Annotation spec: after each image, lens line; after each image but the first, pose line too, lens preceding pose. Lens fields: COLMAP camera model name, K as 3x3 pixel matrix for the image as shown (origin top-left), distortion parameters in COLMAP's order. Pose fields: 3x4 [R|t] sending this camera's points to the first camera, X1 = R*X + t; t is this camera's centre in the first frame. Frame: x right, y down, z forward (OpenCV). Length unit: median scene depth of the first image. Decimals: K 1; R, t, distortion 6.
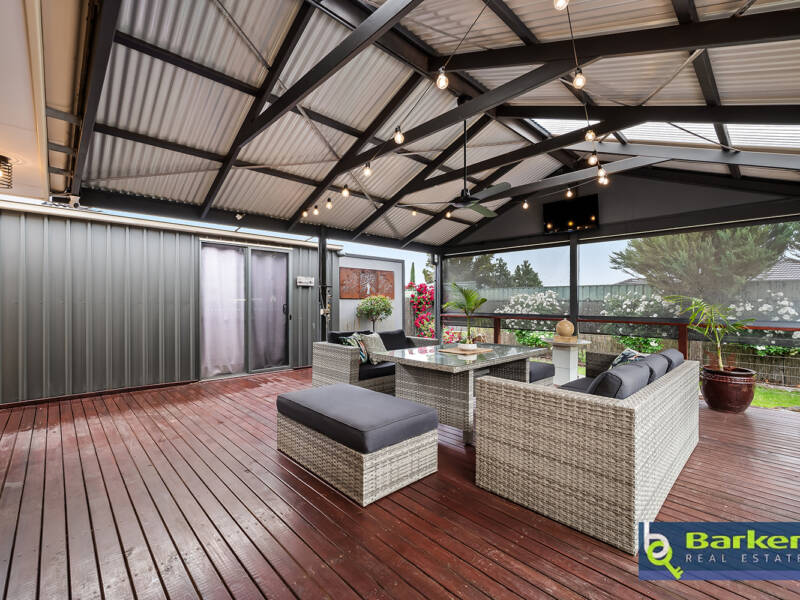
lens RADIAL K [[357.8, 0, 396.1], [0, 357.8, 298.1], [0, 0, 1]] dist [-0.002815, -0.001100]
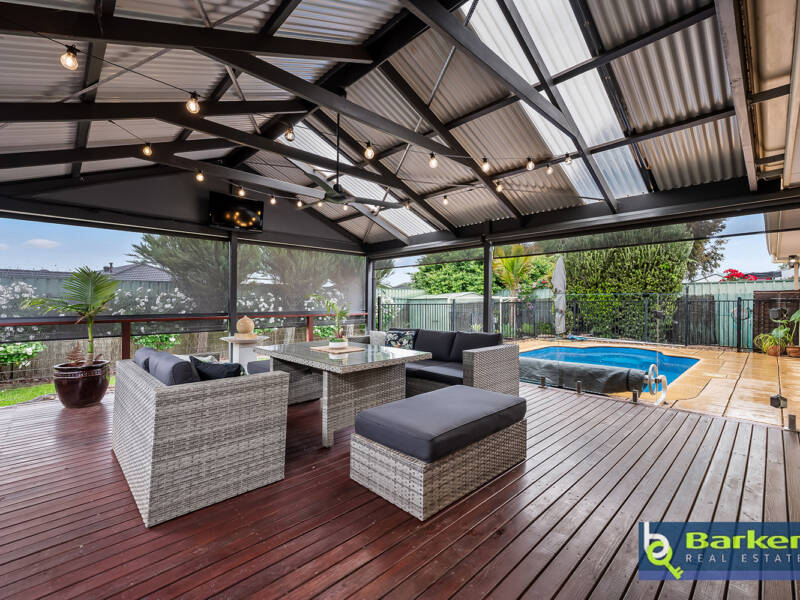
lens RADIAL K [[357.8, 0, 399.8], [0, 357.8, 300.6], [0, 0, 1]] dist [-0.002815, -0.001100]
pose [[-0.018326, -0.003057, 0.999827, -0.420438], [-0.013410, 0.999906, 0.002812, 0.004030], [-0.999742, -0.013356, -0.018365, 0.451802]]
